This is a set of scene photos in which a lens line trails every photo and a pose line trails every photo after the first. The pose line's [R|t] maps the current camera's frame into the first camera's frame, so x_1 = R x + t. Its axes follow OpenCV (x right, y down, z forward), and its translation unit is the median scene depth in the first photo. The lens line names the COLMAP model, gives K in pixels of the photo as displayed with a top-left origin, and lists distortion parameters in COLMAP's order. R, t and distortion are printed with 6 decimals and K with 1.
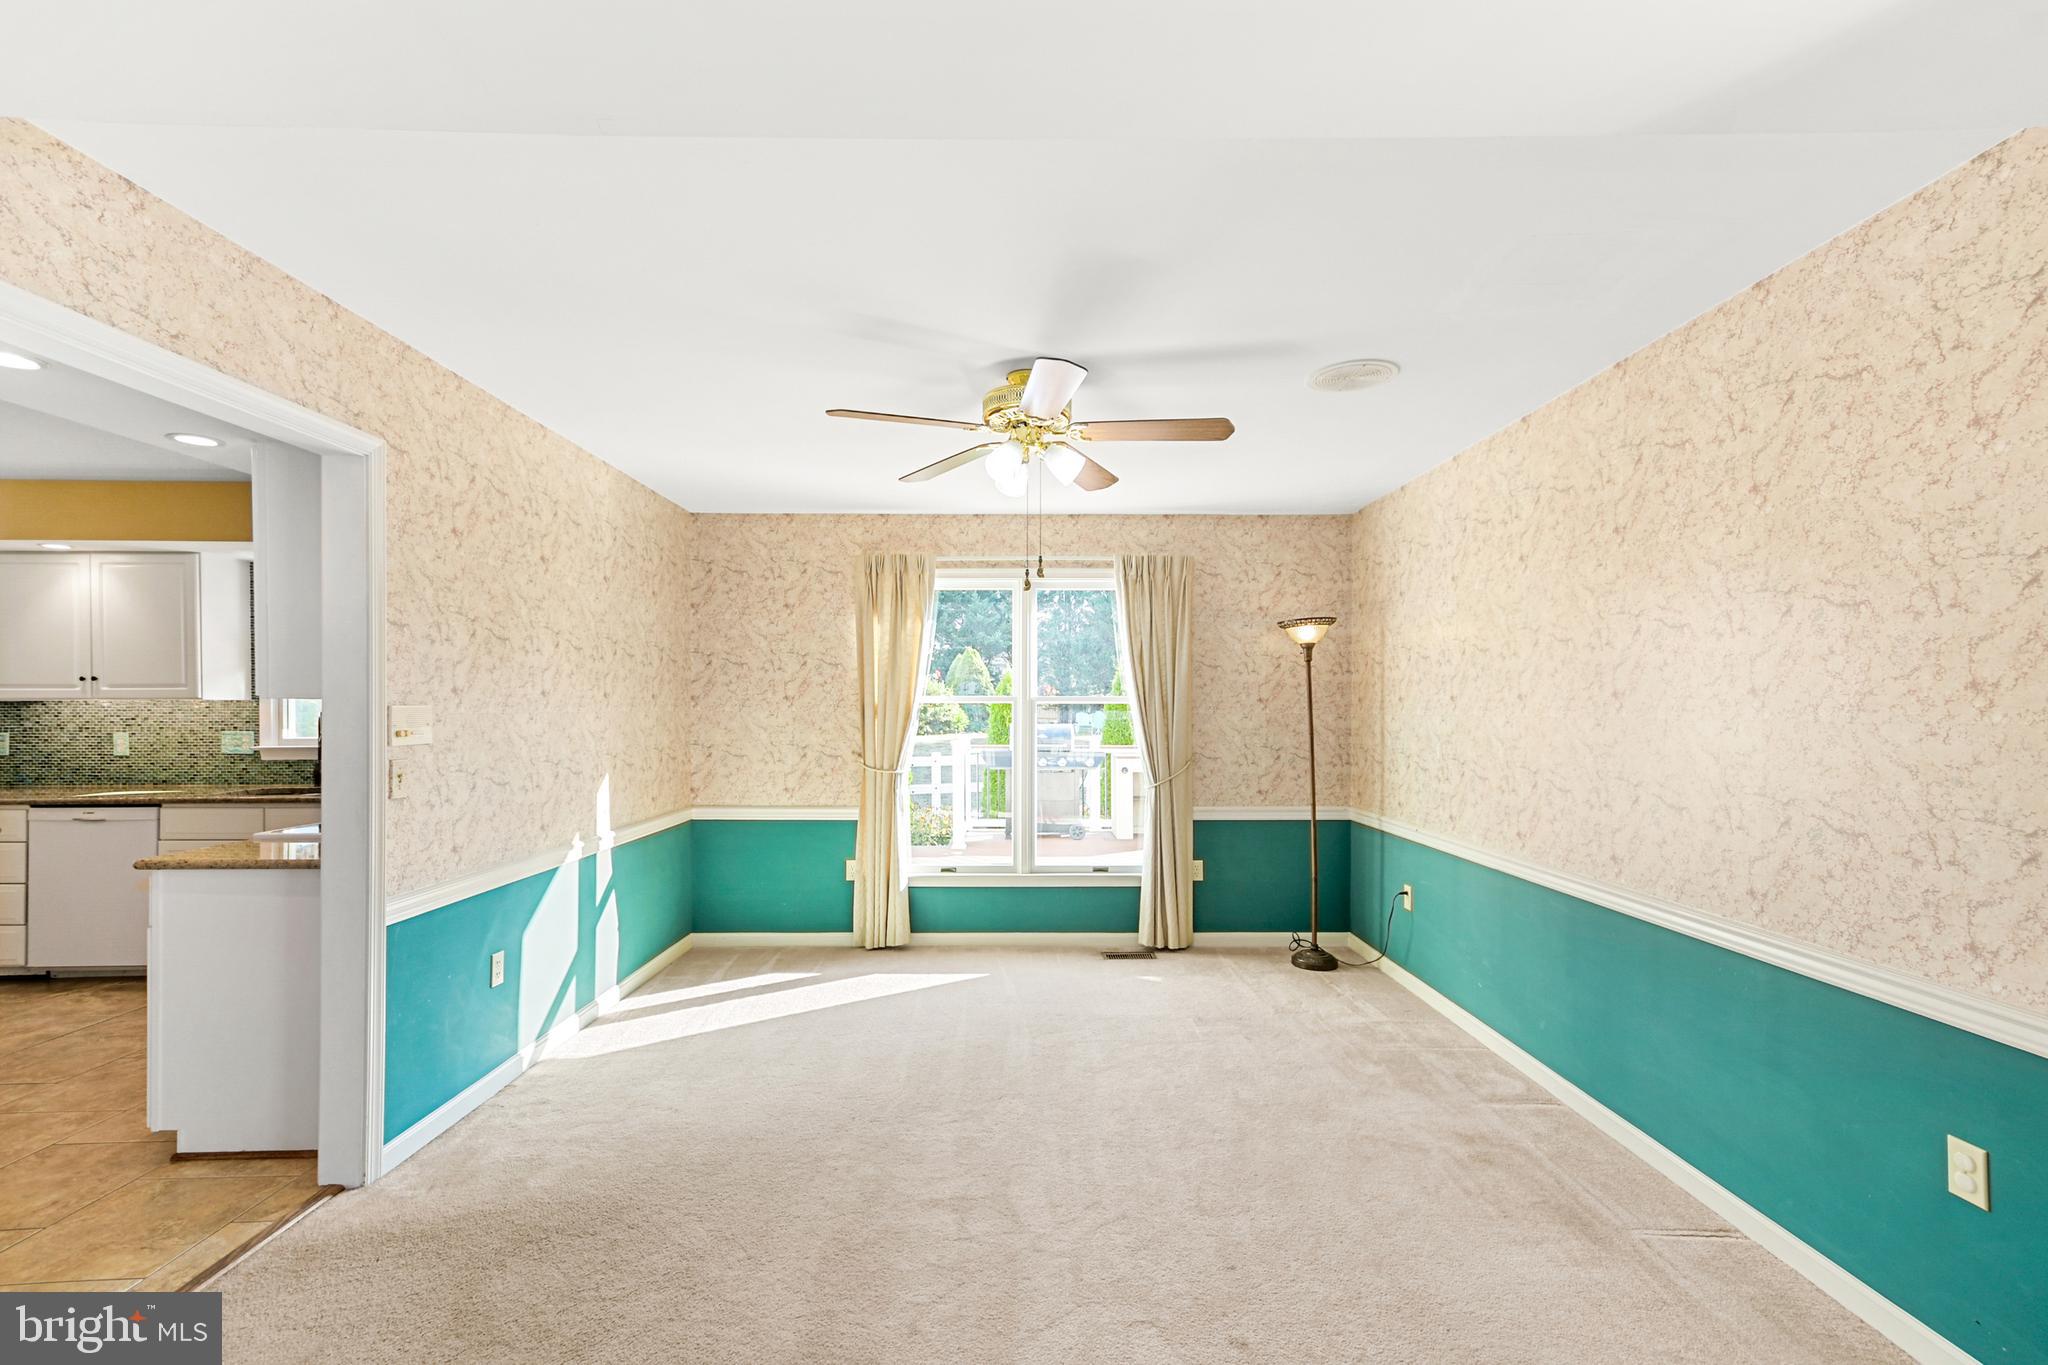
lens RADIAL K [[909.0, 0, 1037.7], [0, 909.0, 702.7], [0, 0, 1]] dist [0.003058, 0.002500]
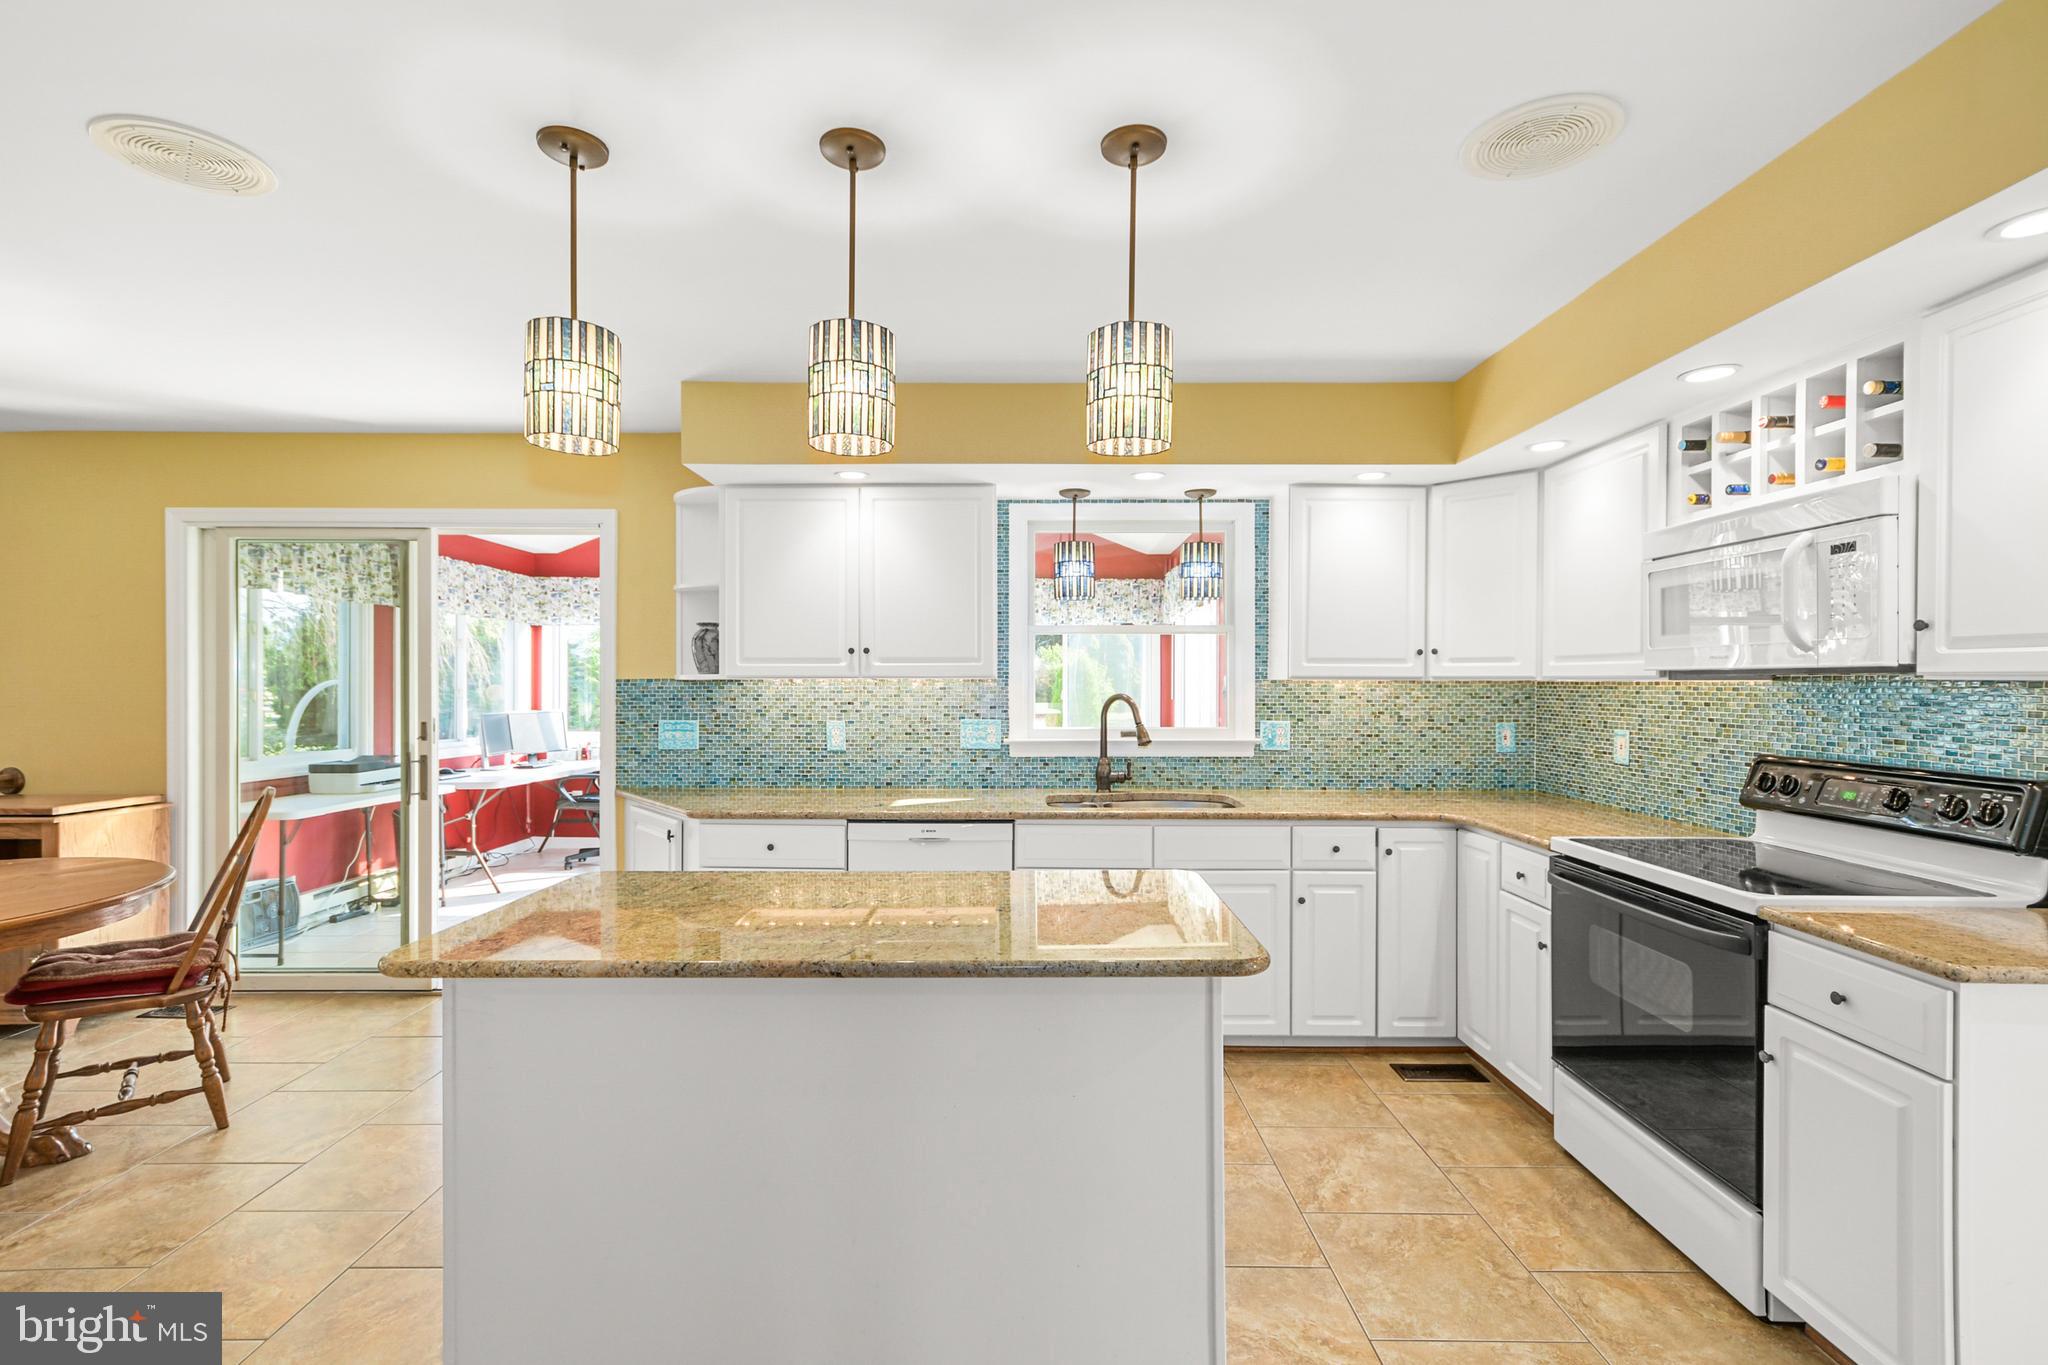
lens RADIAL K [[909.0, 0, 1018.4], [0, 909.0, 692.7], [0, 0, 1]] dist [0.003058, 0.002500]
pose [[0.999803, 0.002348, -0.019695, -0.833201], [-0.002160, 0.999952, 0.009586, 0.000985], [0.019717, -0.009541, 0.999760, 0.229188]]
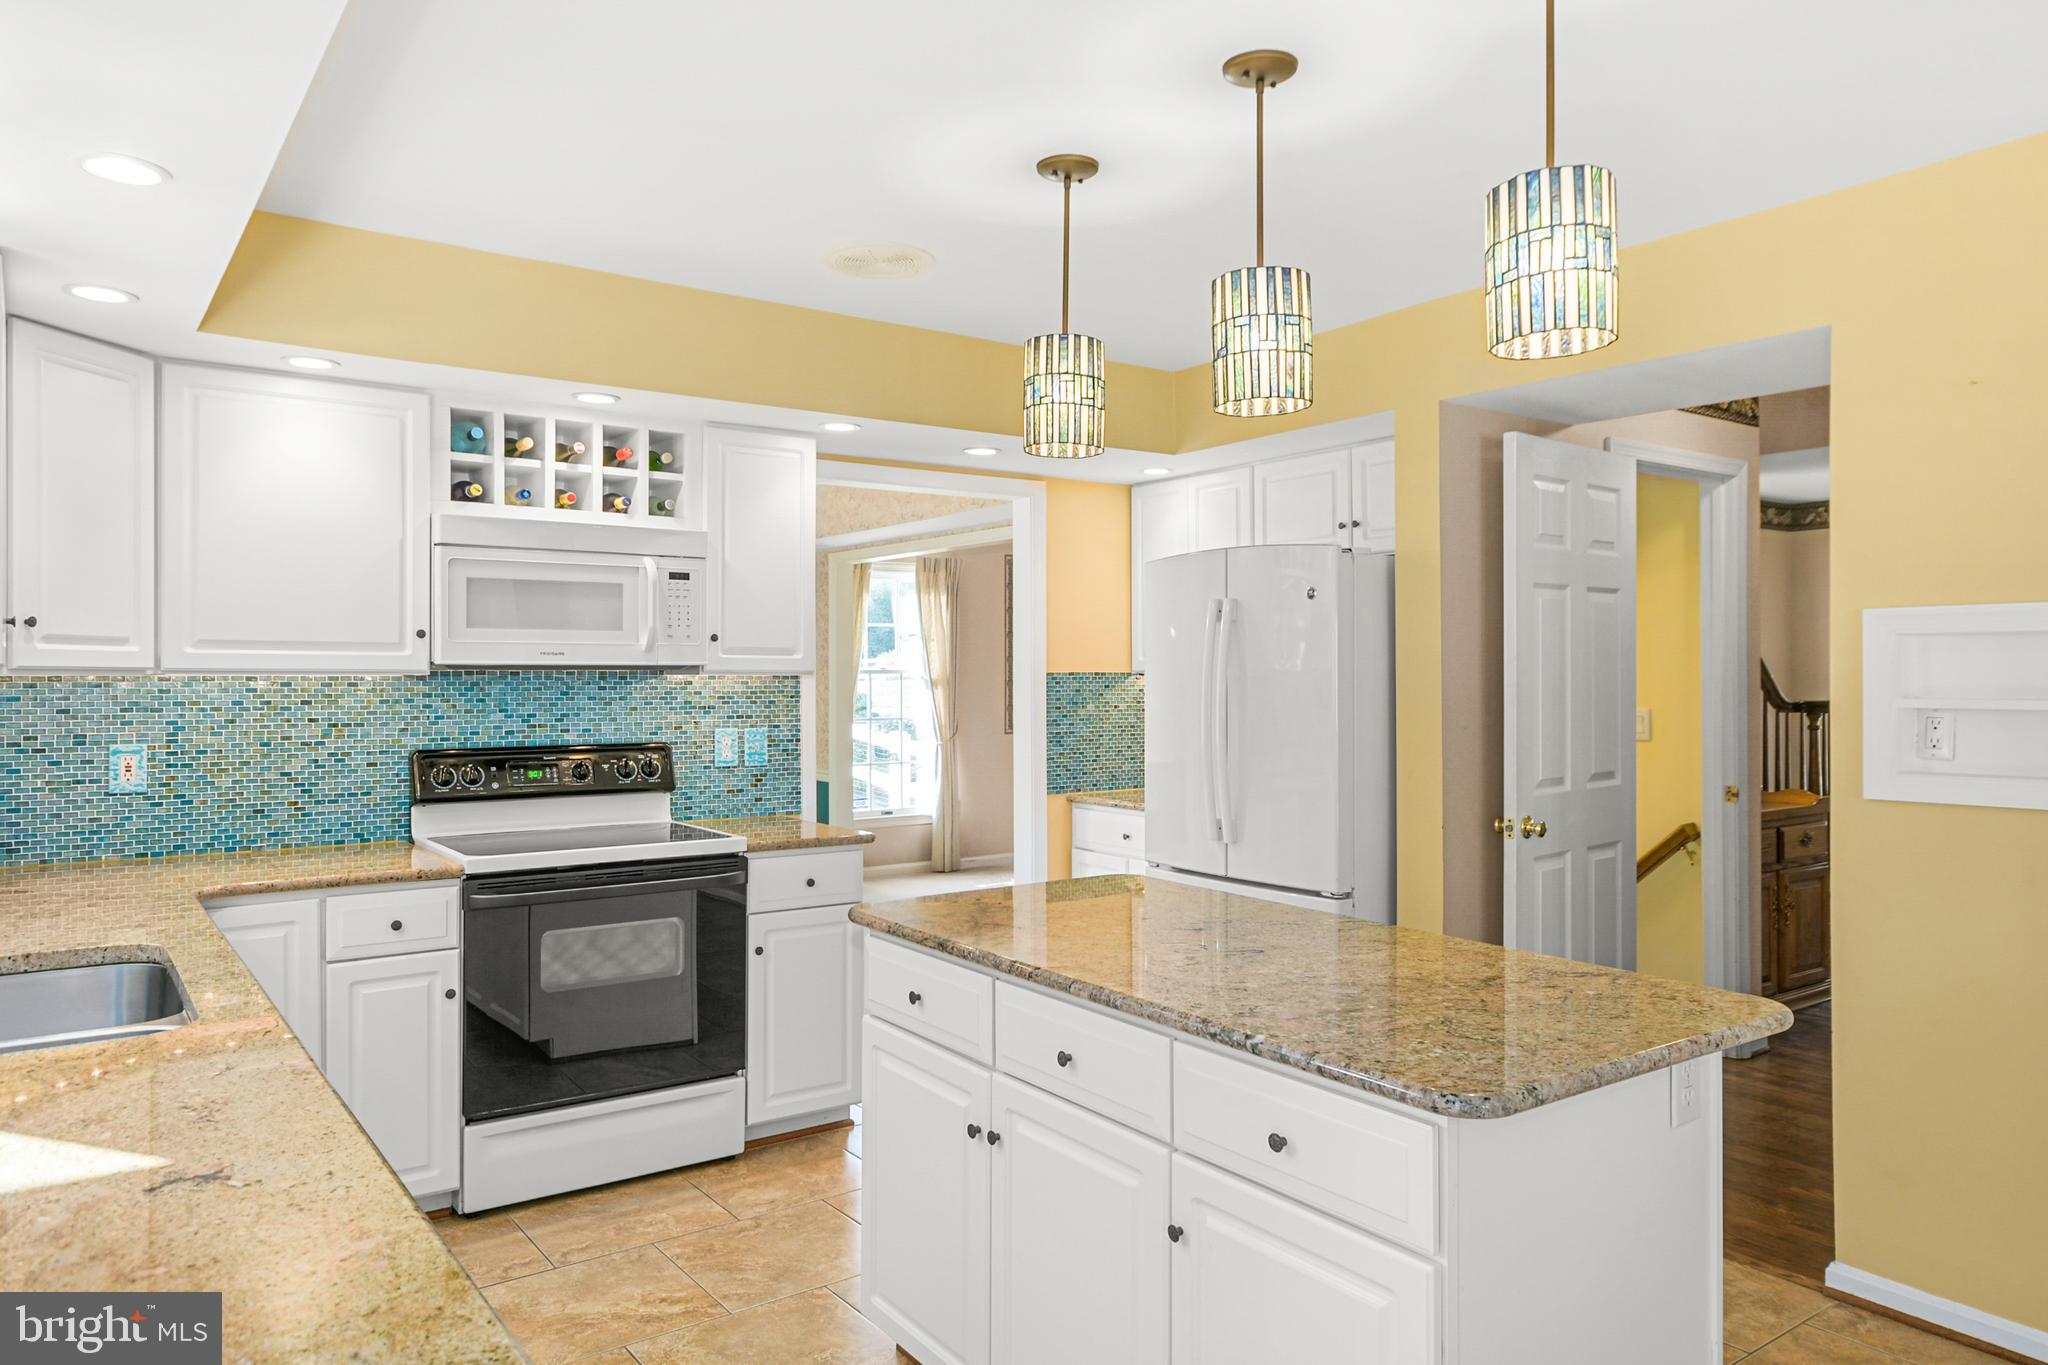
lens RADIAL K [[1353.7, 0, 1005.6], [0, 1353.7, 683.5], [0, 0, 1]] dist [0.018472, -0.001006]
pose [[-0.559889, -0.003411, 0.828560, -1.241919], [0.002627, 0.999979, 0.005892, -0.000916], [-0.828563, 0.005476, -0.559869, 0.920403]]
